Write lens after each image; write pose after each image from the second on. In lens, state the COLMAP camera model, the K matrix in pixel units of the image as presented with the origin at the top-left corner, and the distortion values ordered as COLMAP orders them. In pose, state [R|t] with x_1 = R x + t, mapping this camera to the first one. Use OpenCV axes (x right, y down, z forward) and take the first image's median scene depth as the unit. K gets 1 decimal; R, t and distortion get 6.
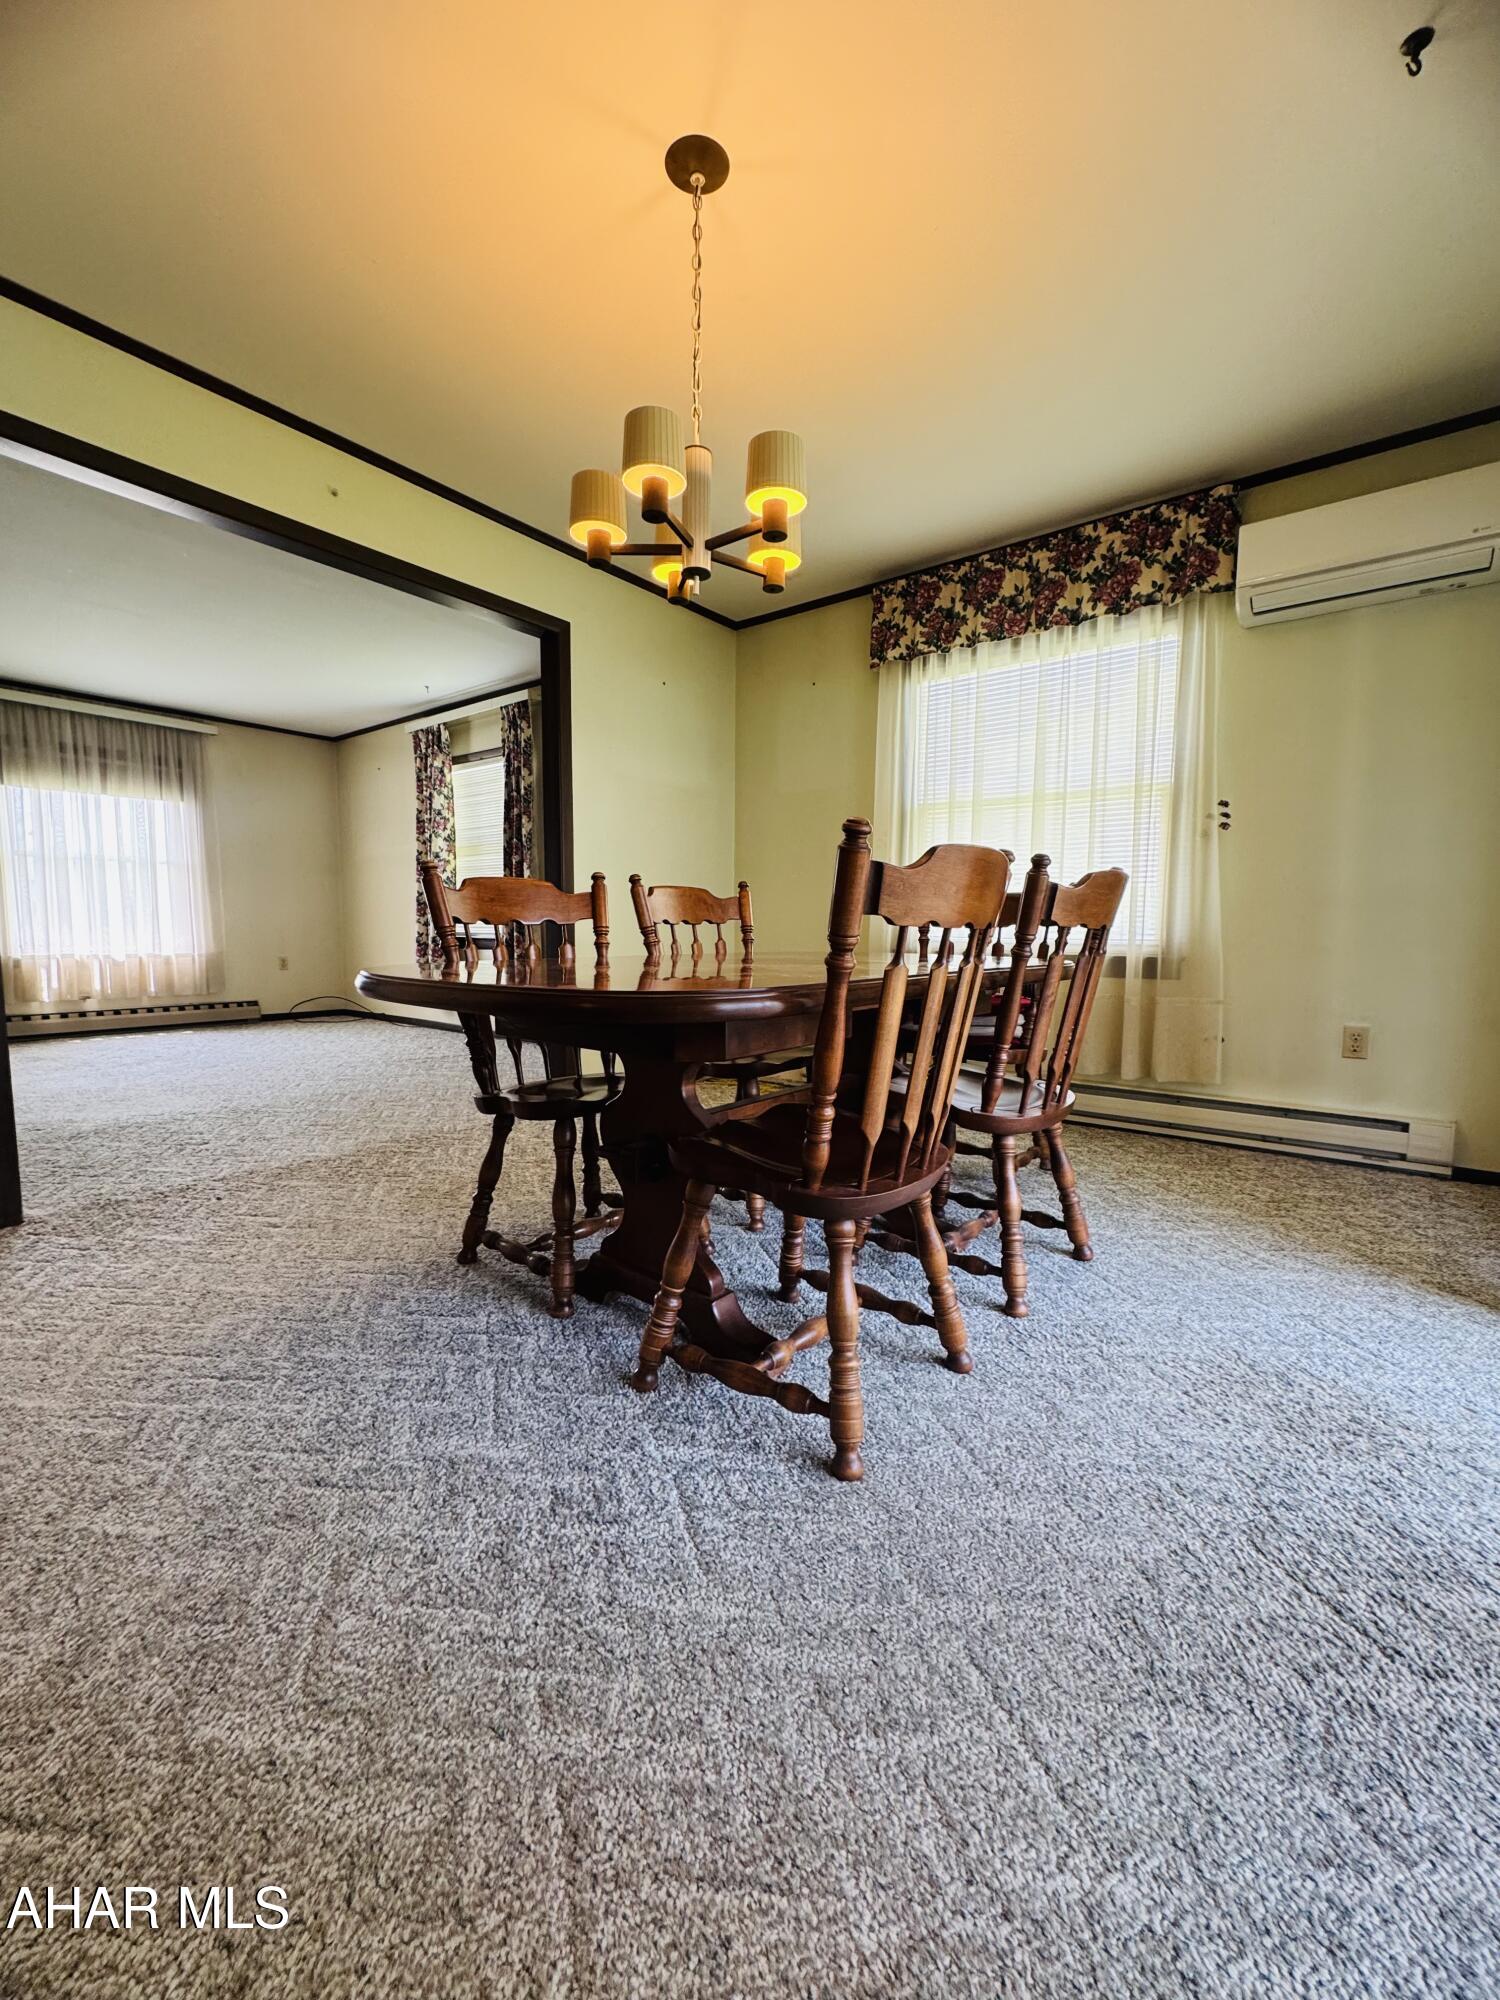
lens RADIAL K [[805.0, 0, 742.6], [0, 805.0, 993.2], [0, 0, 1]] dist [-0.000580, -0.000292]
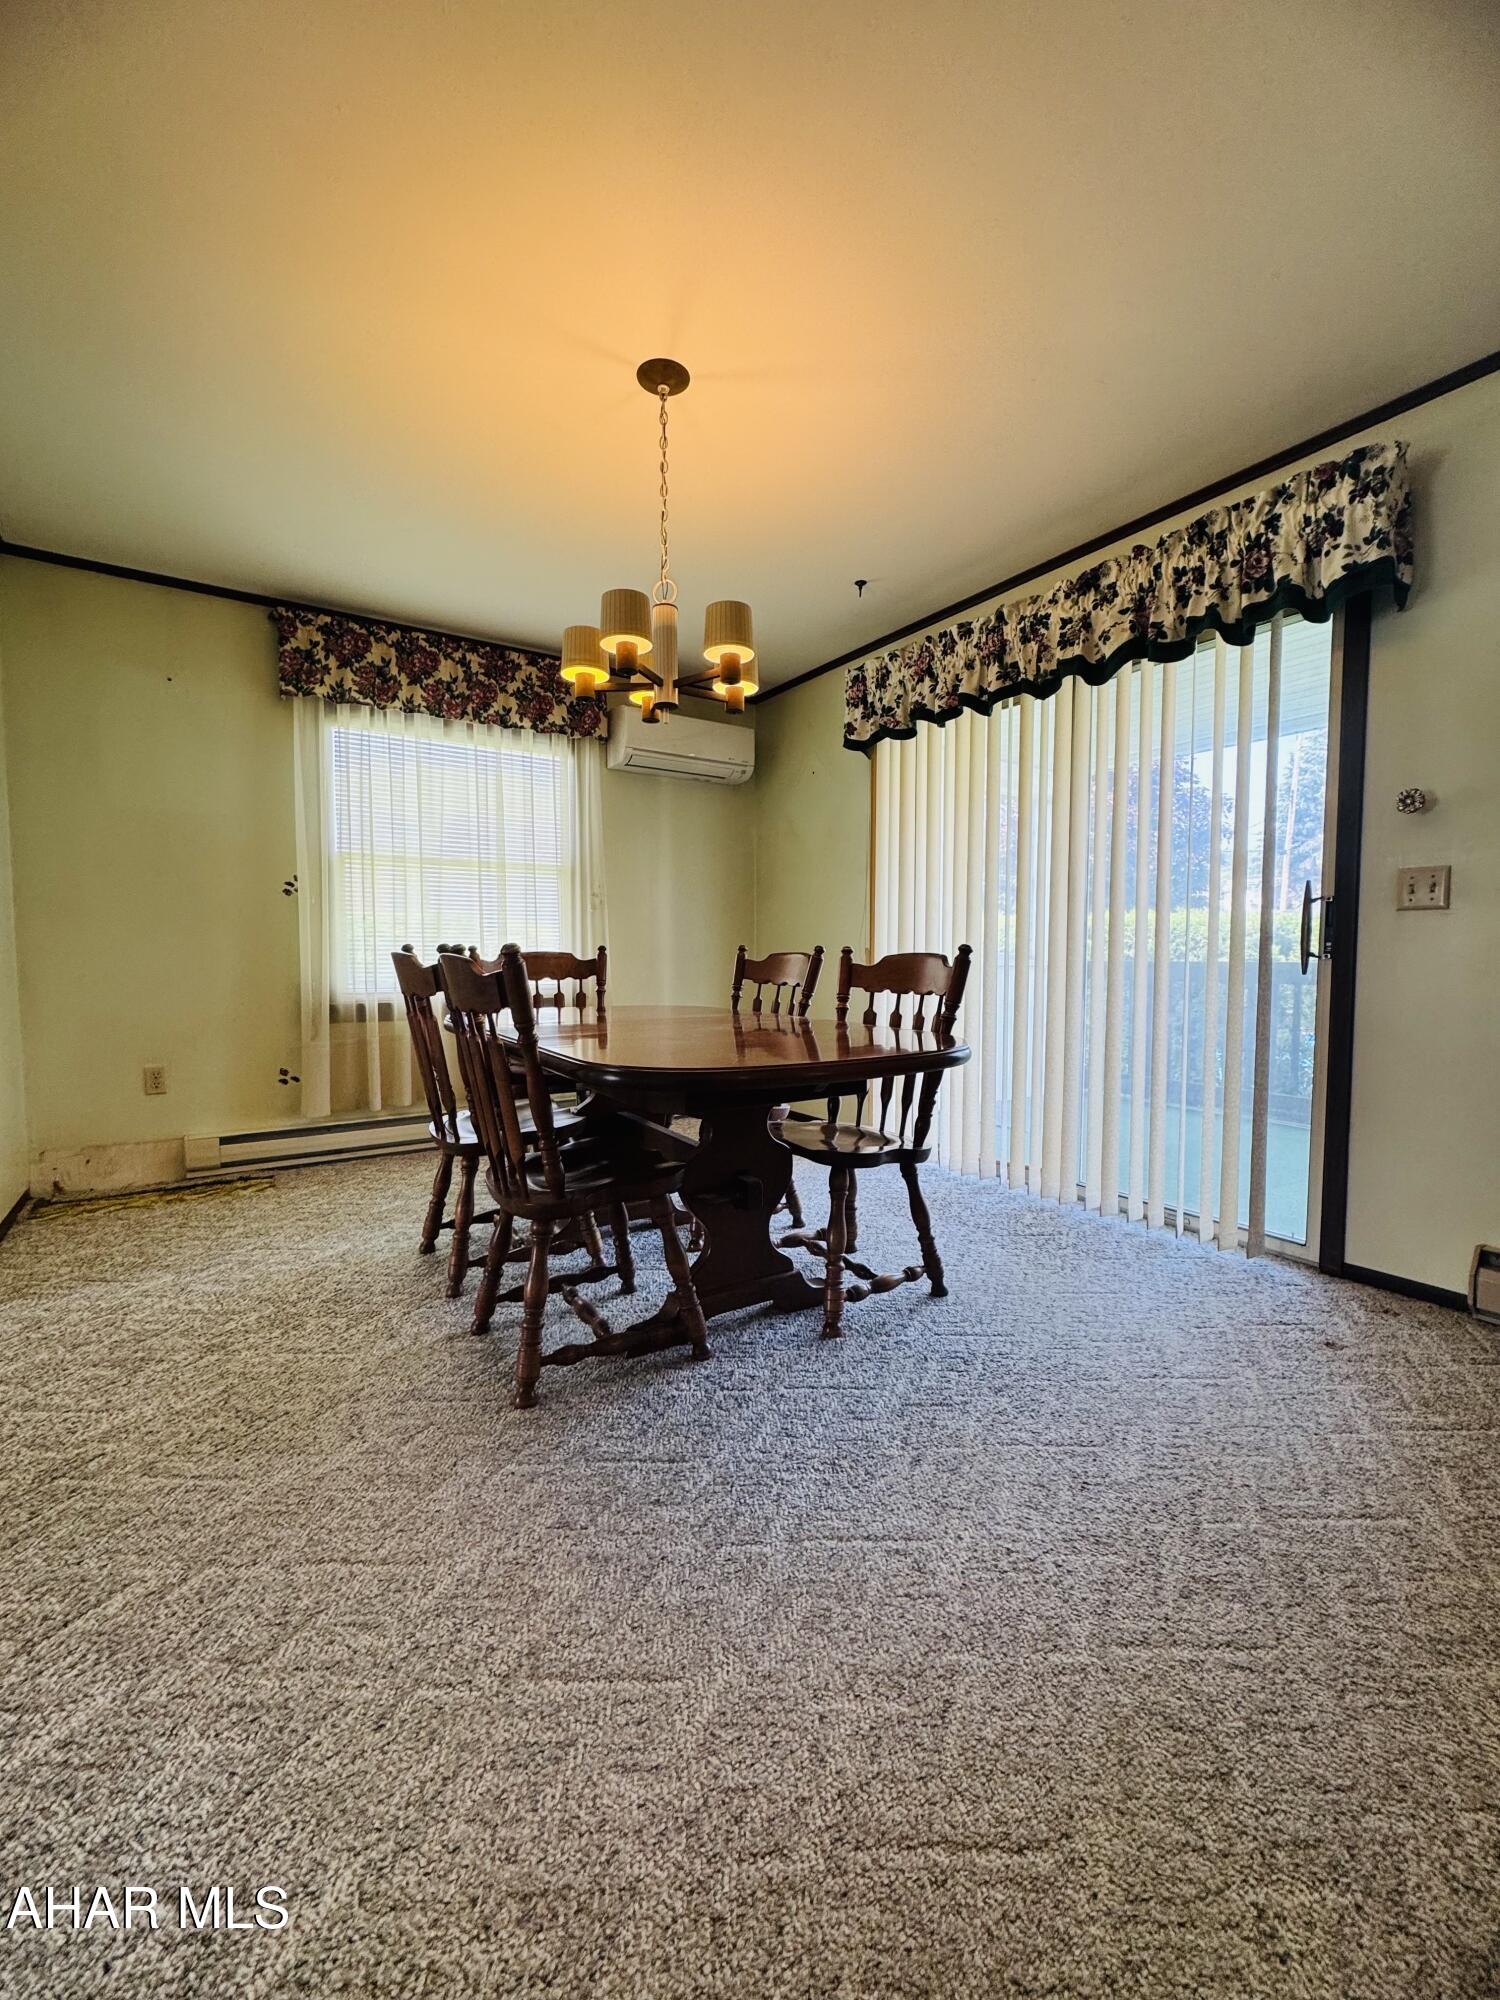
lens RADIAL K [[805.0, 0, 742.6], [0, 805.0, 993.2], [0, 0, 1]] dist [-0.000580, -0.000292]
pose [[0.333952, -0.059942, 0.940682, -0.646024], [0.079801, 0.996191, 0.035149, -0.073421], [-0.939206, 0.063329, 0.337464, 0.282569]]
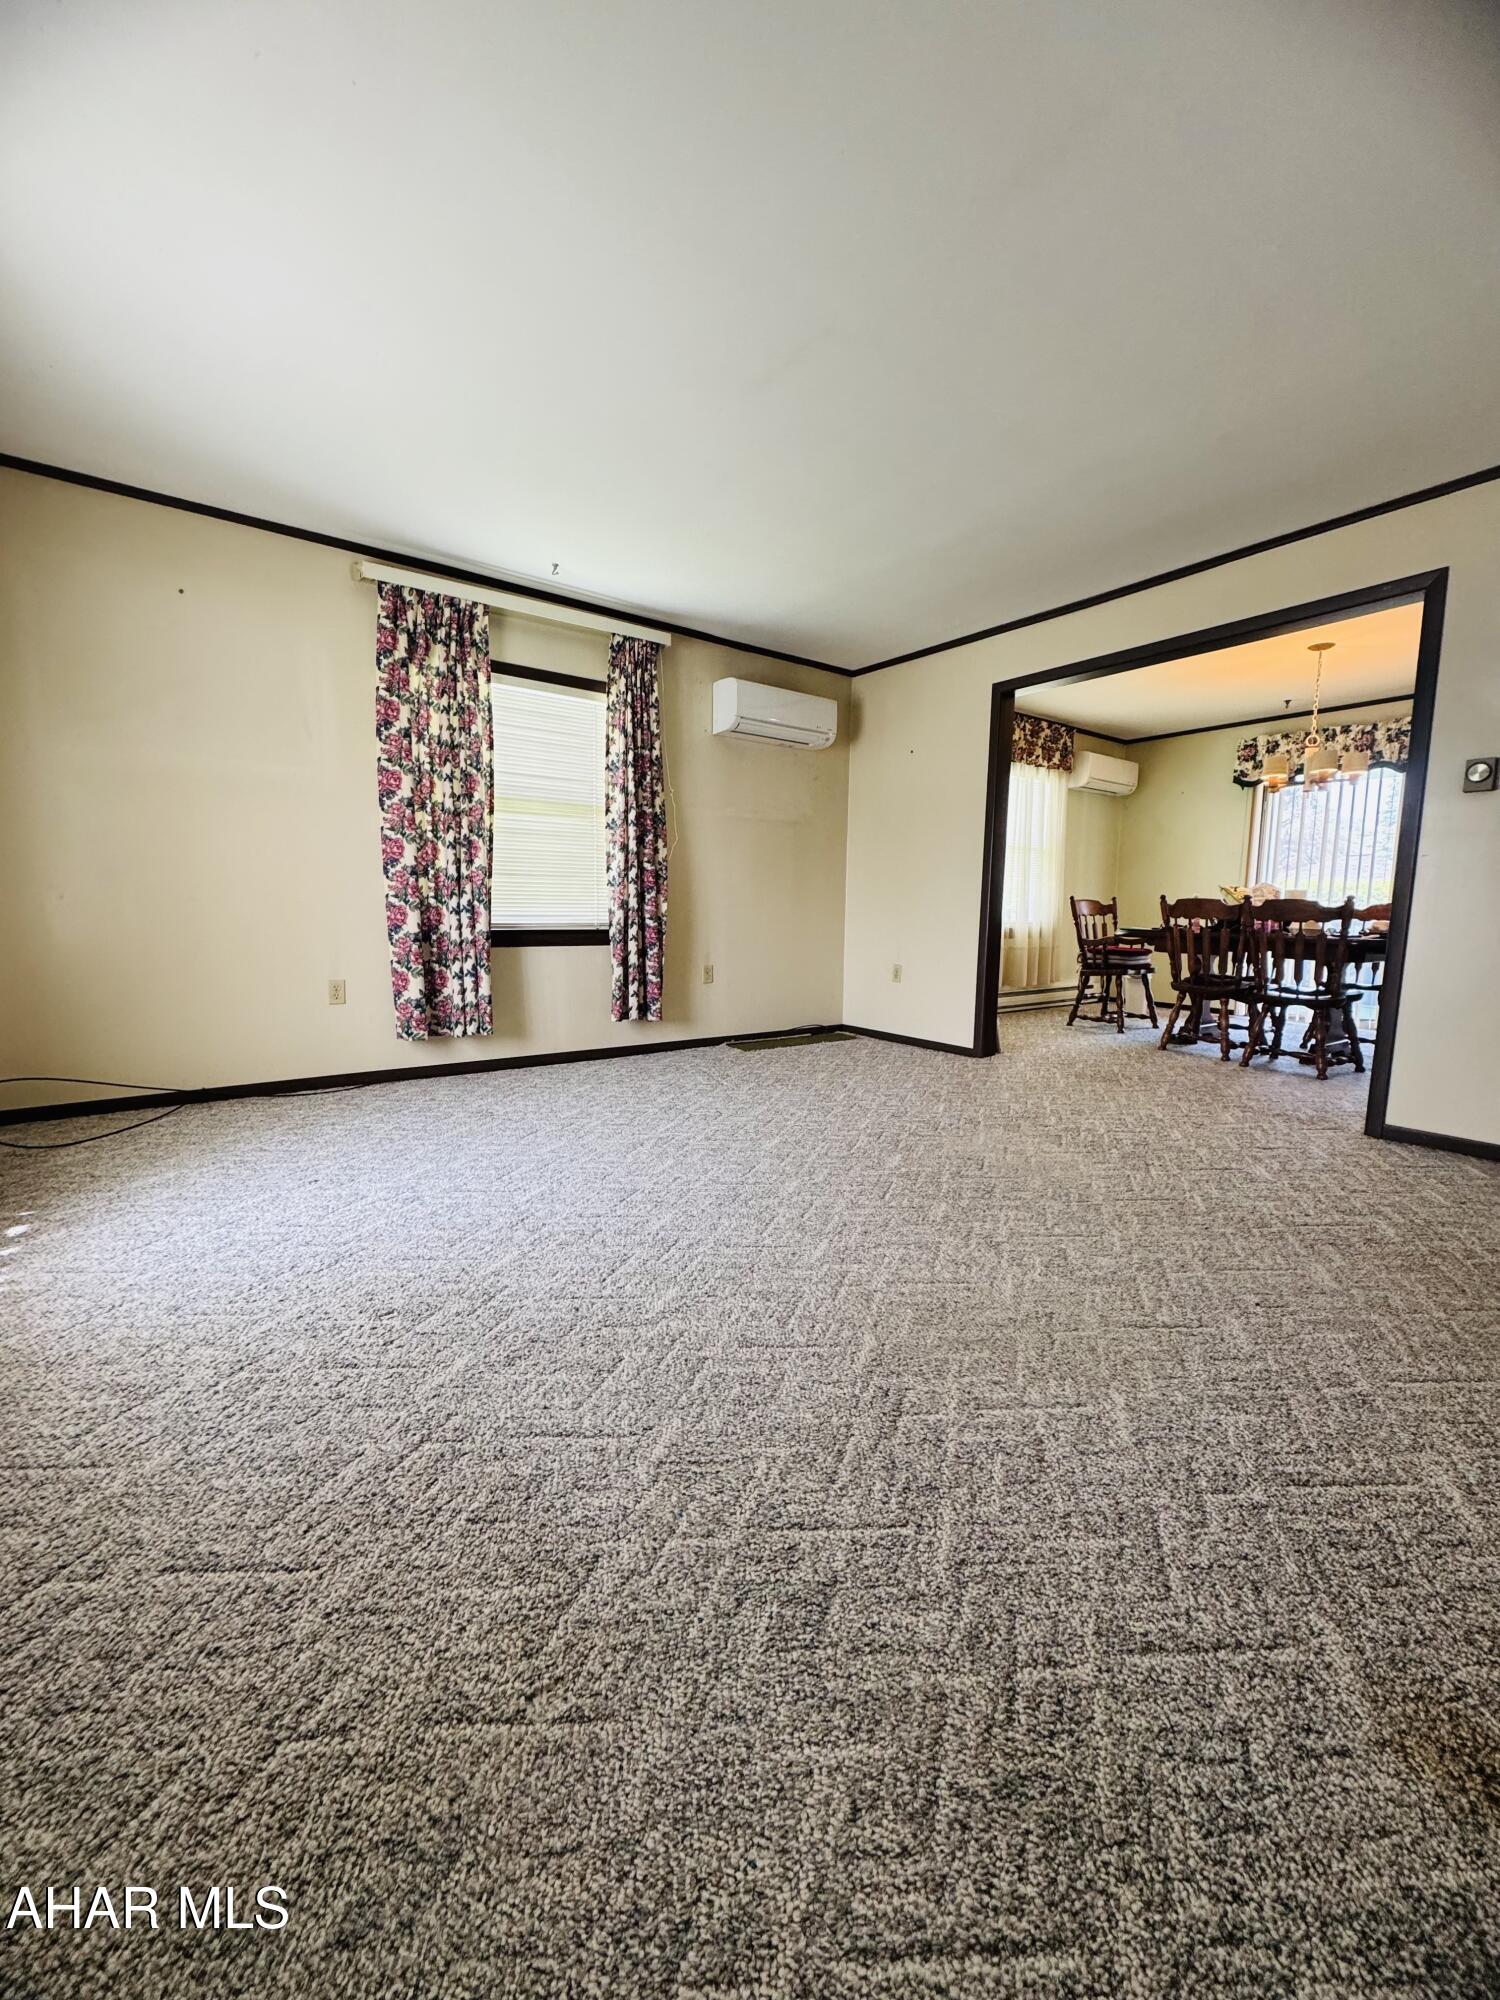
lens RADIAL K [[764.3, 0, 723.9], [0, 764.3, 1000.3], [0, 0, 1]] dist [-0.001585, -0.000179]
pose [[0.299690, -0.125656, 0.945725, -1.817591], [0.066472, 0.991630, 0.110691, -0.130035], [-0.951718, 0.029691, 0.305534, 1.203531]]
